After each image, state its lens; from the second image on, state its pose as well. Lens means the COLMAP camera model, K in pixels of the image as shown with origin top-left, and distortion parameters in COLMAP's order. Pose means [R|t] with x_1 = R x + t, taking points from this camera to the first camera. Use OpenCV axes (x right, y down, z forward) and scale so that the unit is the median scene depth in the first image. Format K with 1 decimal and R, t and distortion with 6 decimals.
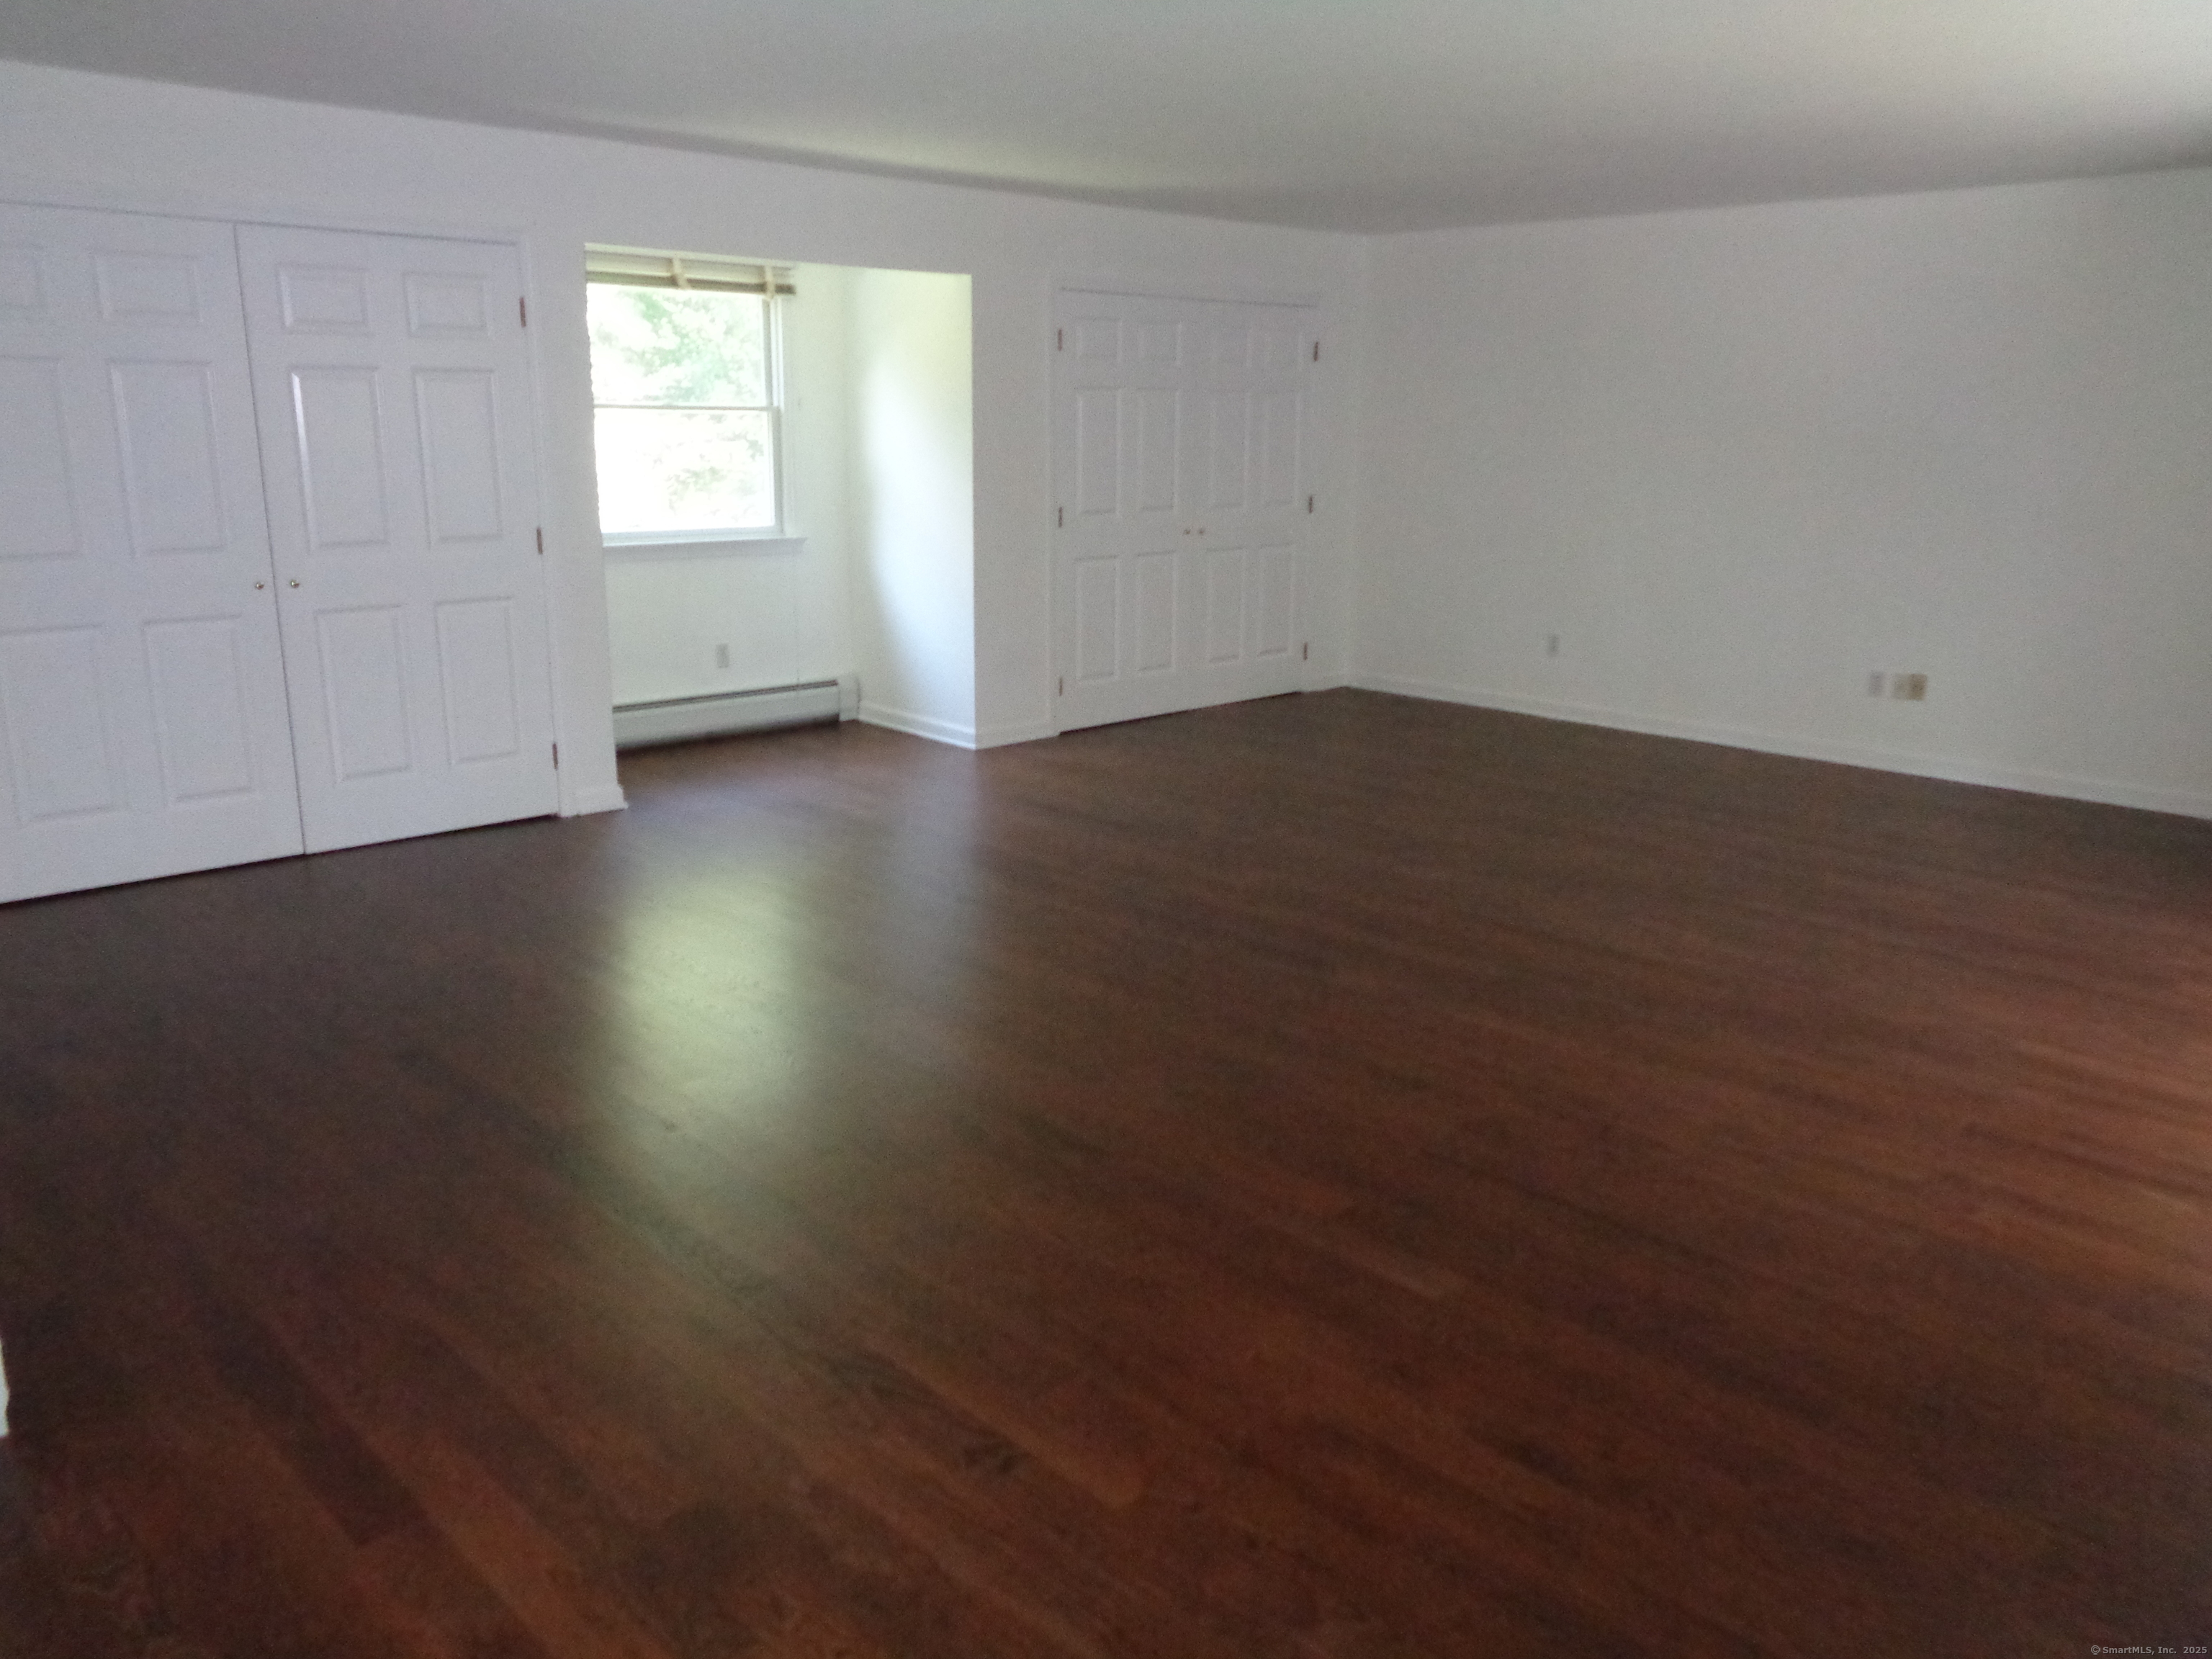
lens RADIAL K [[1673.0, 0, 1105.5], [0, 1673.0, 827.4], [0, 0, 1]] dist [0.010120, 0.006808]
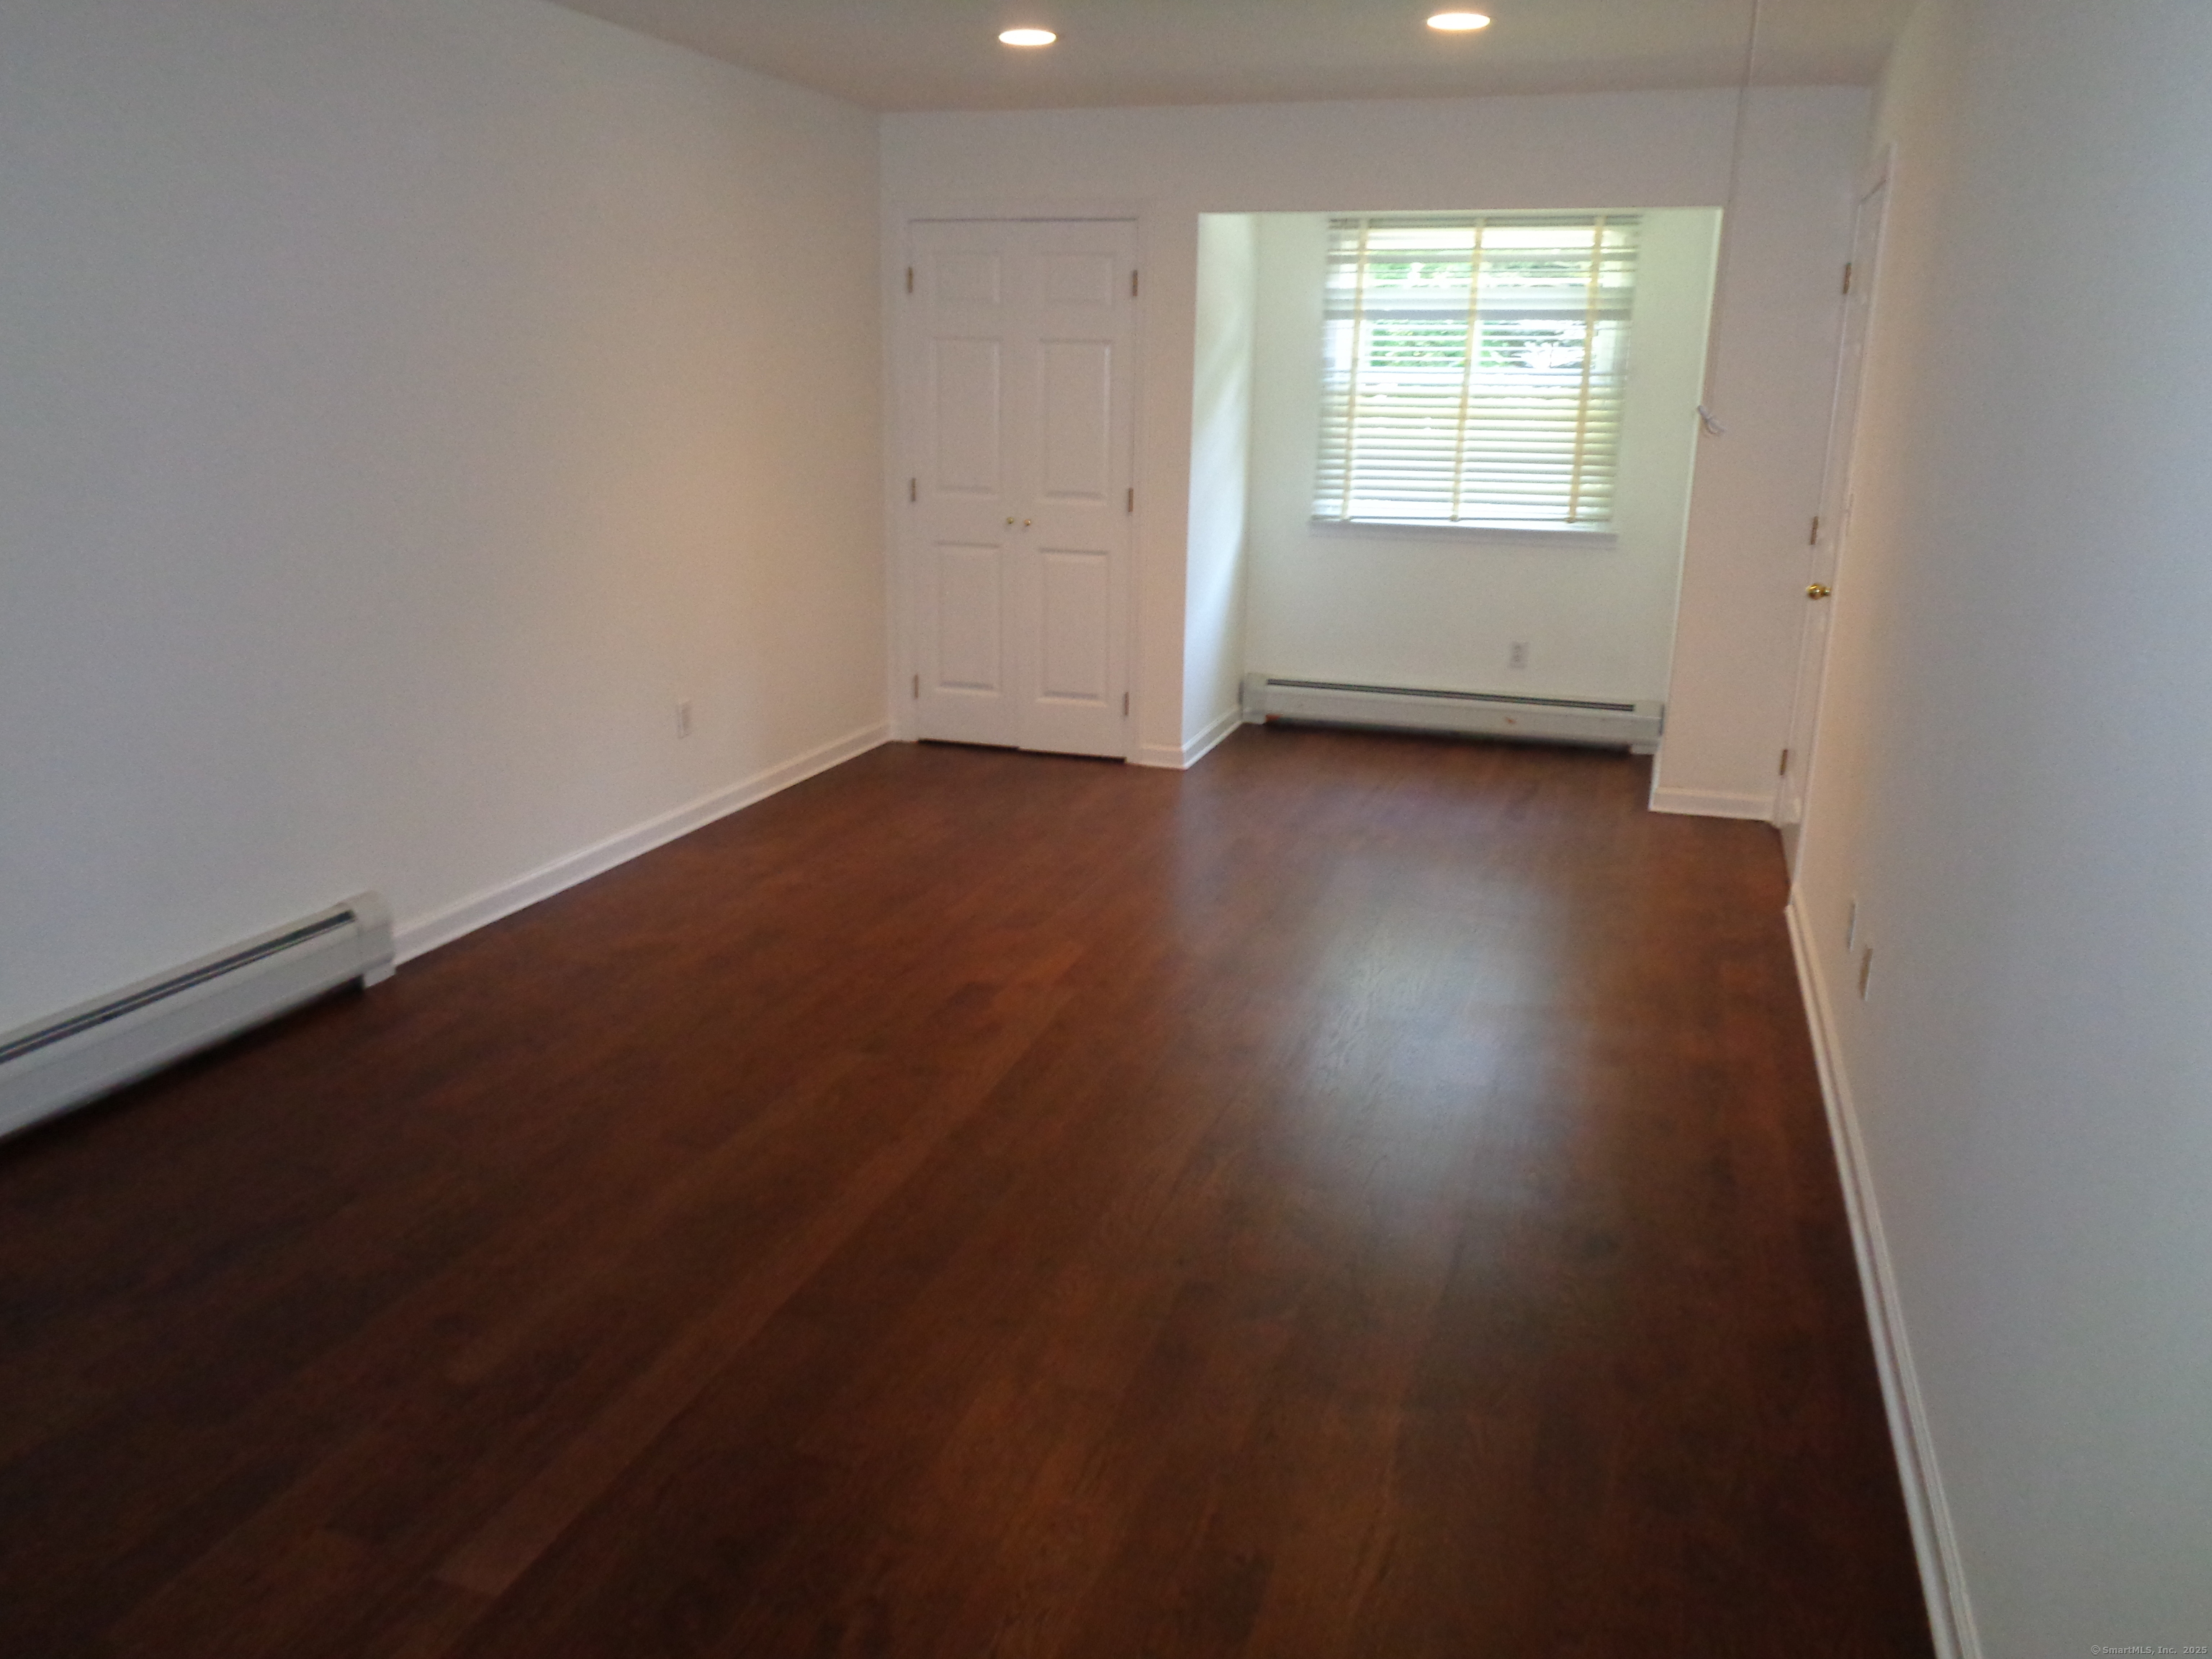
lens RADIAL K [[1673.0, 0, 1091.1], [0, 1673.0, 834.3], [0, 0, 1]] dist [0.010120, 0.006808]
pose [[0.475637, 0.239790, -0.846328, 0.527842], [-0.226812, 0.963026, 0.145386, -0.103197], [0.849898, 0.122807, 0.512438, 0.411437]]
